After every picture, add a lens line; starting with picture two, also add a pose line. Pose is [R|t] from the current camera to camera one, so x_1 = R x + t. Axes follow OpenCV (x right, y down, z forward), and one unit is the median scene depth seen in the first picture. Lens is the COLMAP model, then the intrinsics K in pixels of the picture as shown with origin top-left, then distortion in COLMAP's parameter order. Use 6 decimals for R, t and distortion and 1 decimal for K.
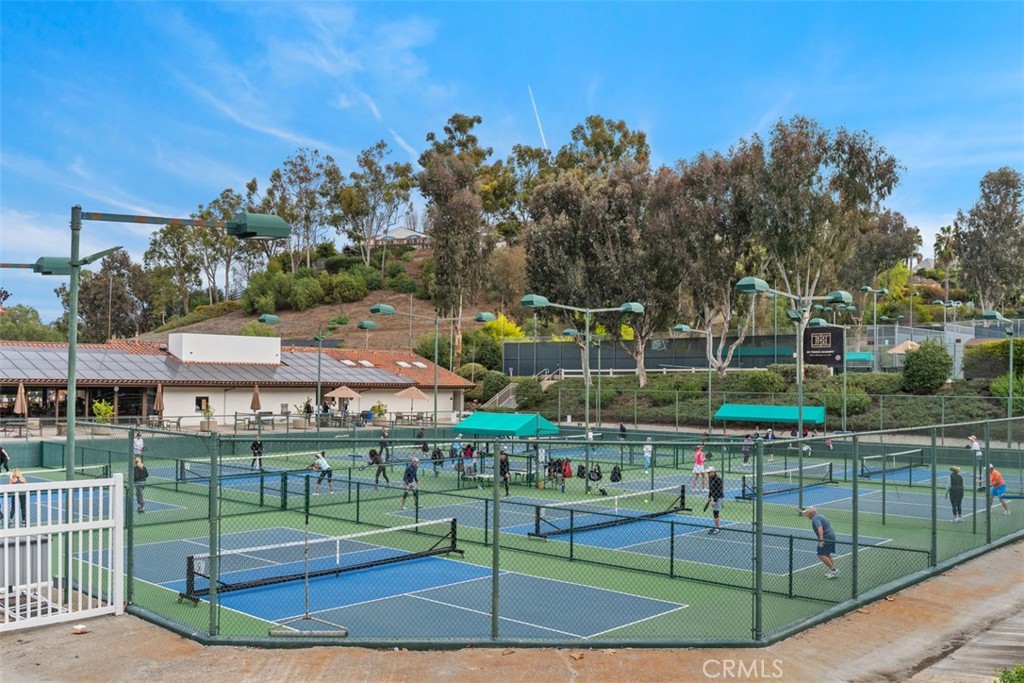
lens RADIAL K [[942.3, 0, 510.9], [0, 942.3, 340.7], [0, 0, 1]] dist [-0.007900, 0.000000]
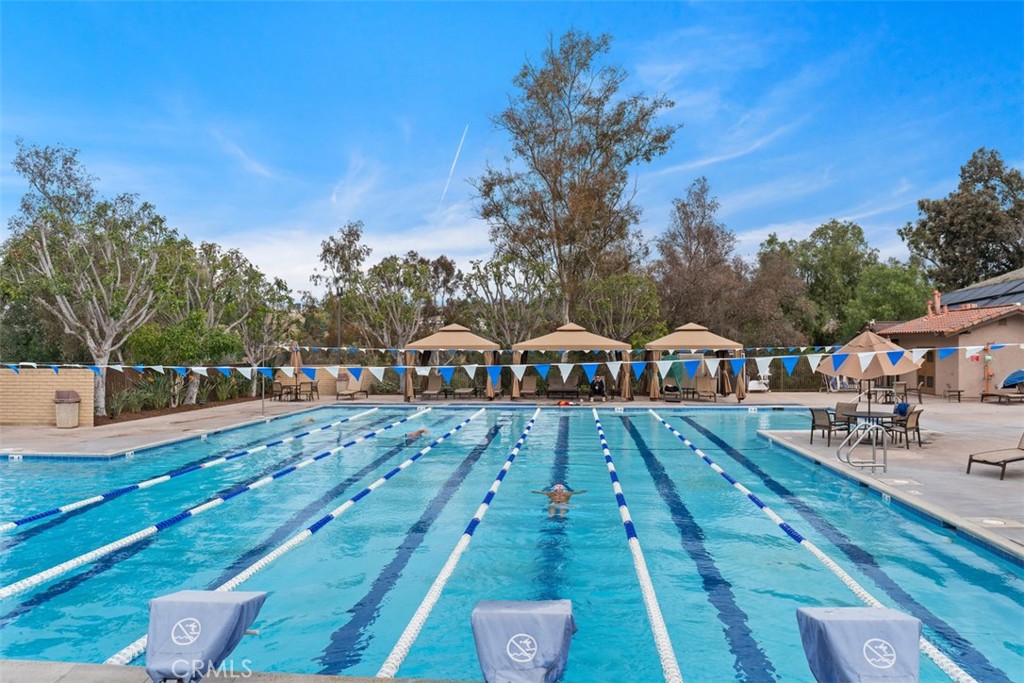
lens RADIAL K [[828.5, 0, 512.2], [0, 828.5, 341.6], [0, 0, 1]] dist [-0.004958, -0.001573]
pose [[0.622118, -0.006469, -0.782896, -0.164795], [0.035256, 0.999183, 0.019760, 0.019010], [0.782129, -0.039895, 0.621838, 0.358624]]
